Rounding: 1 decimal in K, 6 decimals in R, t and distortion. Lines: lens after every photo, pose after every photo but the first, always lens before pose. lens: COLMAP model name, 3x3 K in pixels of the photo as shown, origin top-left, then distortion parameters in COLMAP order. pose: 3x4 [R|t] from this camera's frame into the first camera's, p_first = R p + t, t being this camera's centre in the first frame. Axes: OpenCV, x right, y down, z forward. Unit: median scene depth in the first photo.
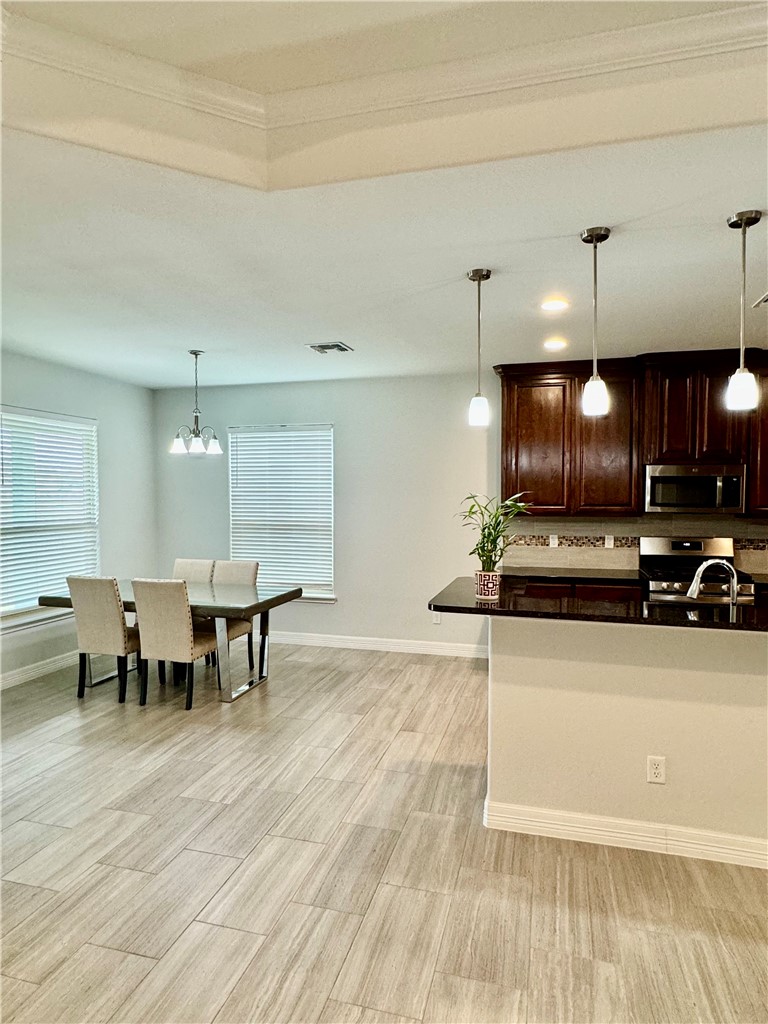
lens RADIAL K [[613.8, 0, 384.0], [0, 613.8, 512.0], [0, 0, 1]] dist [-0.001095, 0.000667]
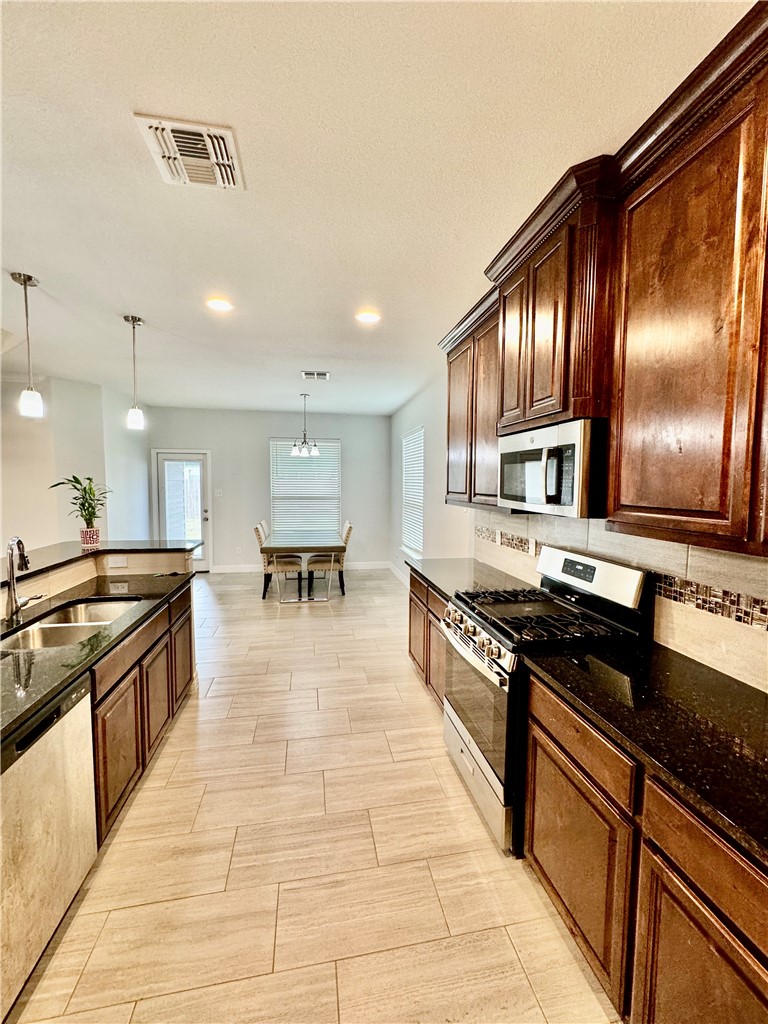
lens RADIAL K [[411.4, 0, 384.0], [0, 411.4, 512.0], [0, 0, 1]] dist [-0.002407, 0.000165]
pose [[0.432151, 0.068227, -0.899216, 0.759133], [-0.033202, 0.997662, 0.059740, -0.016578], [0.901190, 0.004039, 0.433406, 0.663423]]
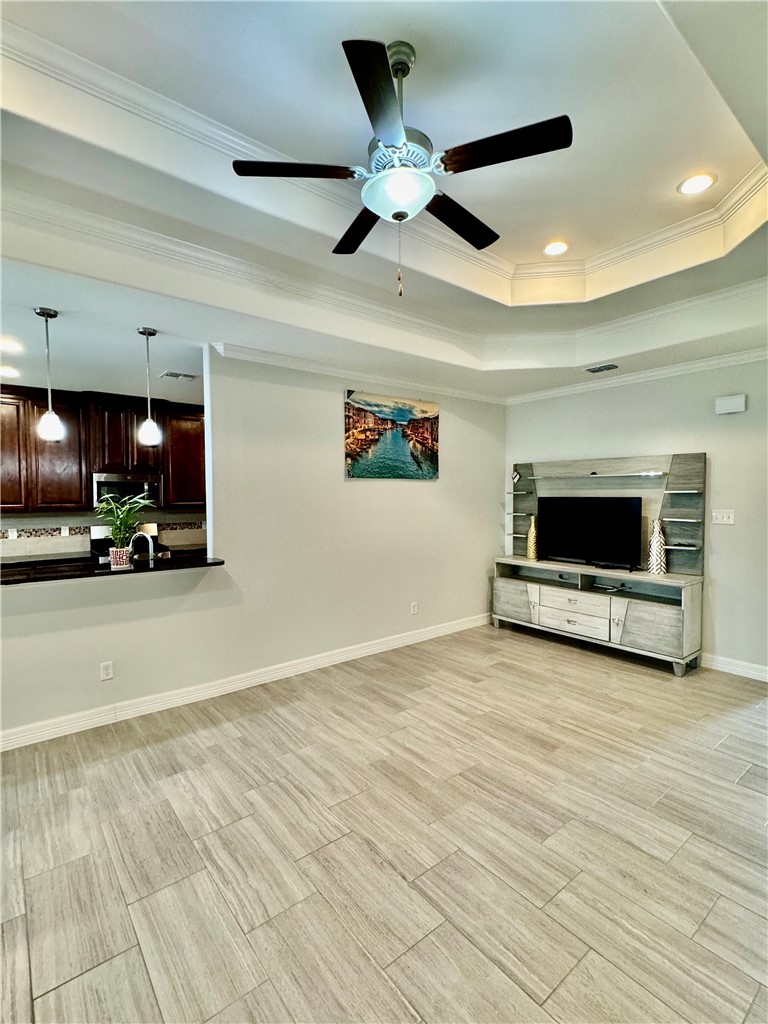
lens RADIAL K [[484.7, 0, 384.0], [0, 484.7, 512.0], [0, 0, 1]] dist [-0.000950, 0.000729]
pose [[0.590253, -0.035056, 0.806457, -0.060011], [0.028737, 0.999336, 0.022408, 0.004502], [-0.806707, 0.009949, 0.590868, -0.151036]]
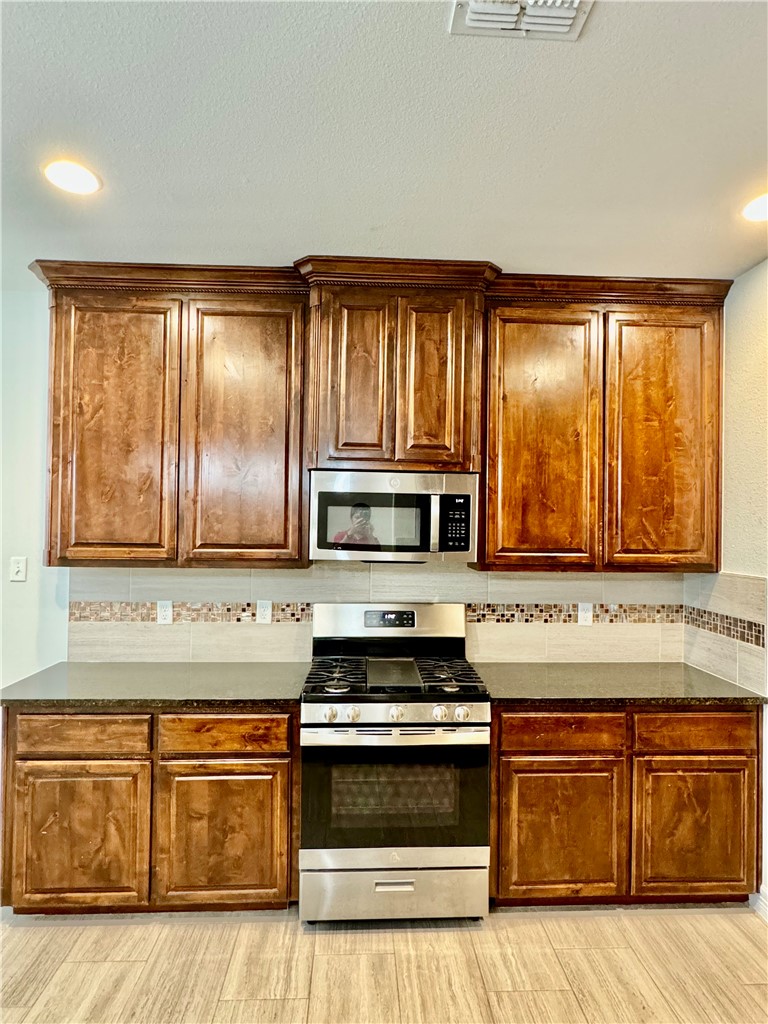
lens RADIAL K [[602.0, 0, 384.0], [0, 602.0, 512.0], [0, 0, 1]] dist [-0.002331, -0.000150]
pose [[0.952632, 0.016192, 0.303693, 0.319158], [-0.002234, 0.998927, -0.046251, -0.016767], [-0.304116, 0.043382, 0.951647, 0.473970]]
